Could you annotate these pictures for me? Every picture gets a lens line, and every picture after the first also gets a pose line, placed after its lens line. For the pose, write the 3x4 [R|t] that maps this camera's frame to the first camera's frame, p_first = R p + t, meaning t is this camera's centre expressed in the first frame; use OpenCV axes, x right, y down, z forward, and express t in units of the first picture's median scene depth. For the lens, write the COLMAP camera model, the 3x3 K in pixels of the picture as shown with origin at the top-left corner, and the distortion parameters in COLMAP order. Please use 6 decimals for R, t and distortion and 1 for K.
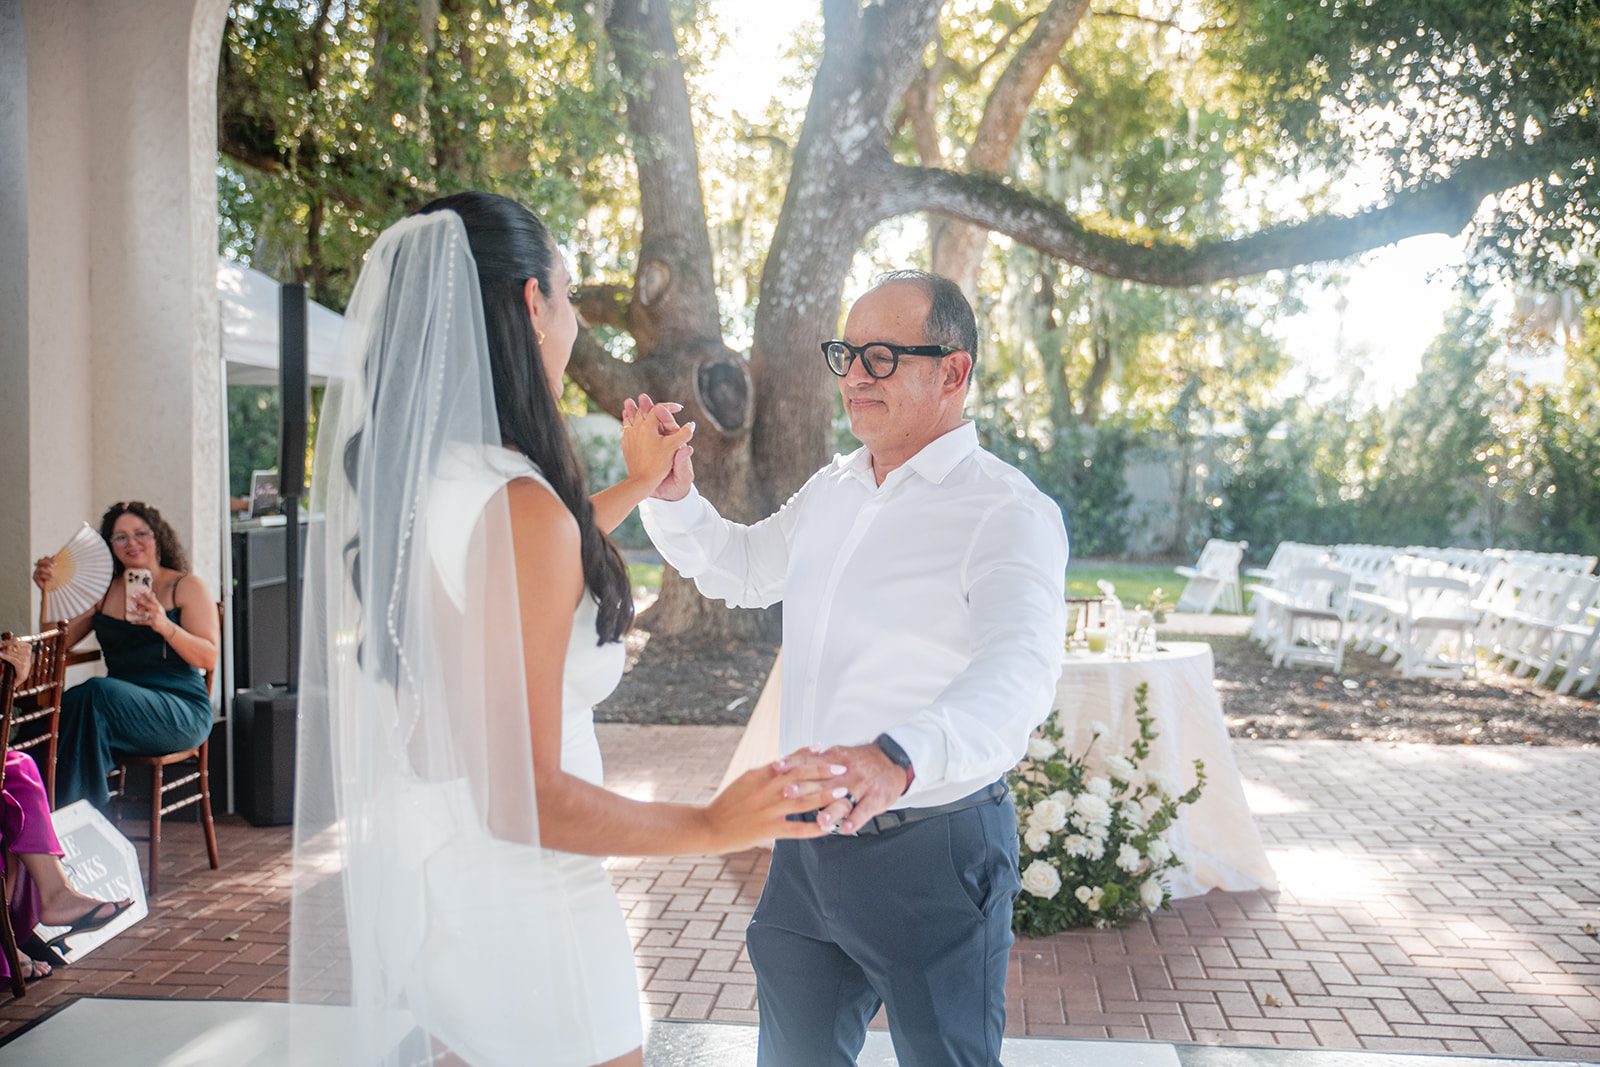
lens RADIAL K [[3313.0, 0, 800.0], [0, 3313.0, 533.5], [0, 0, 1]] dist [-0.117412, 0.258646]
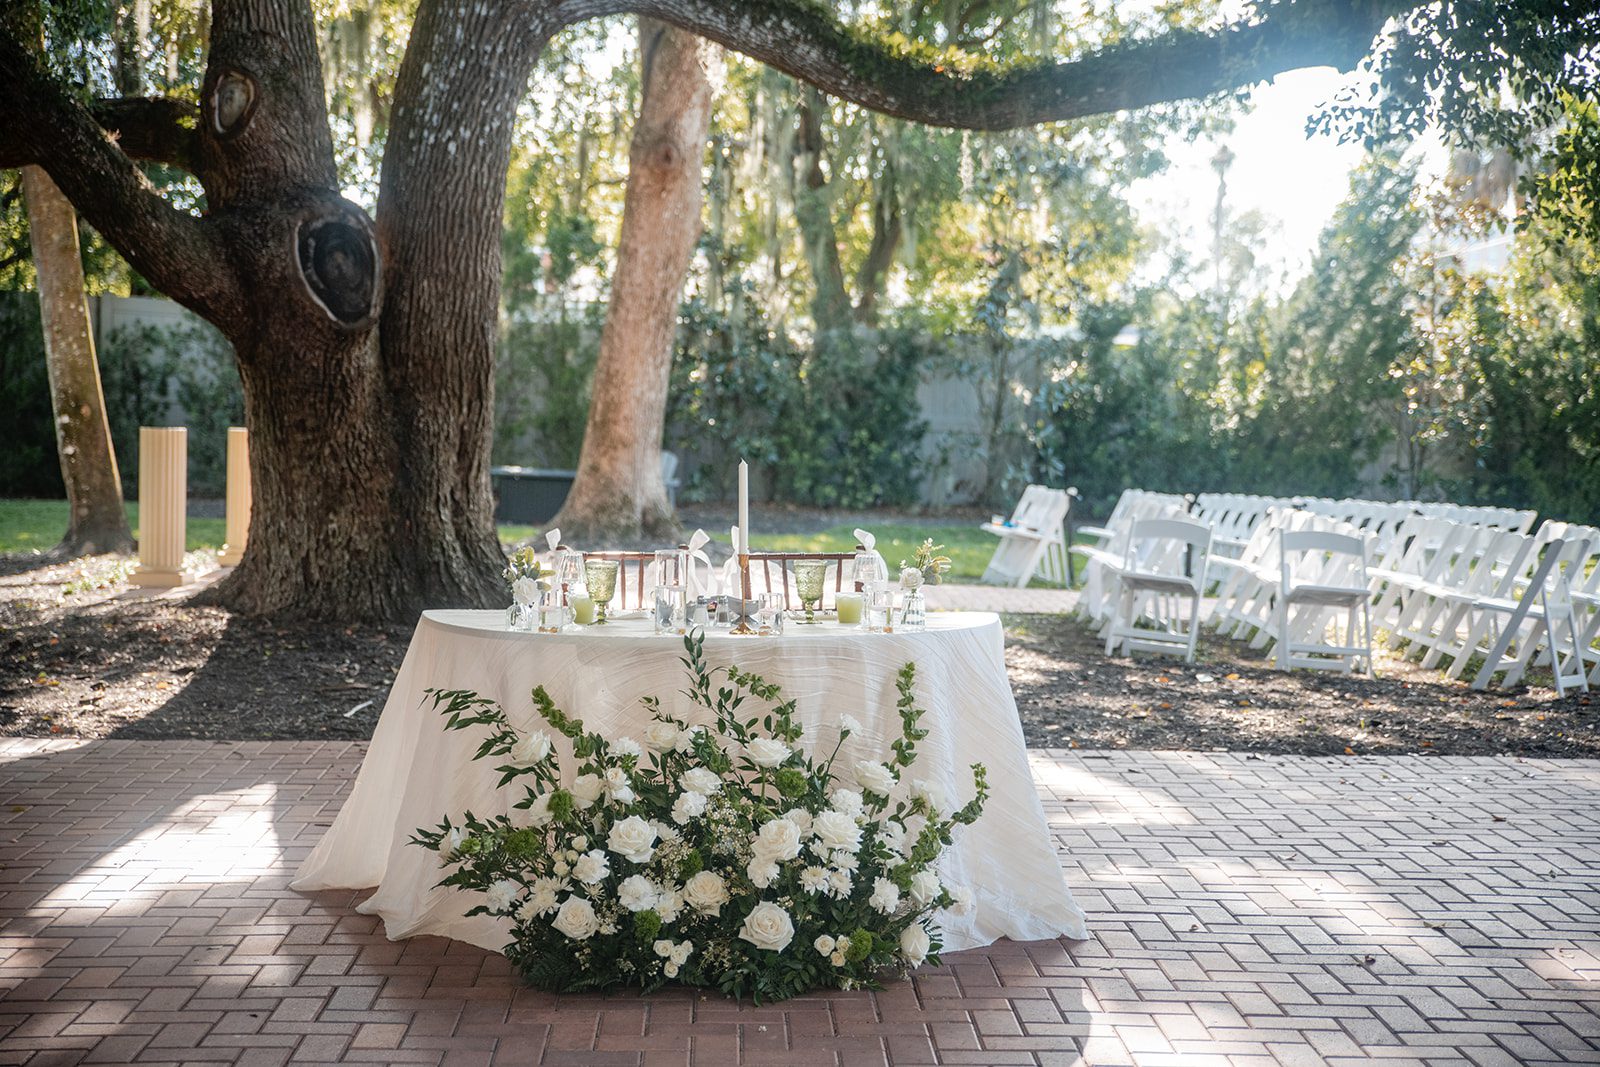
lens RADIAL K [[3024.3, 0, 906.1], [0, 3024.3, 536.3], [0, 0, 1]] dist [0.151188, 0.013488]
pose [[0.983994, 0.002481, 0.178184, -0.019877], [-0.012482, 0.998407, 0.055028, -0.022622], [-0.177763, -0.056371, 0.982457, 0.351310]]
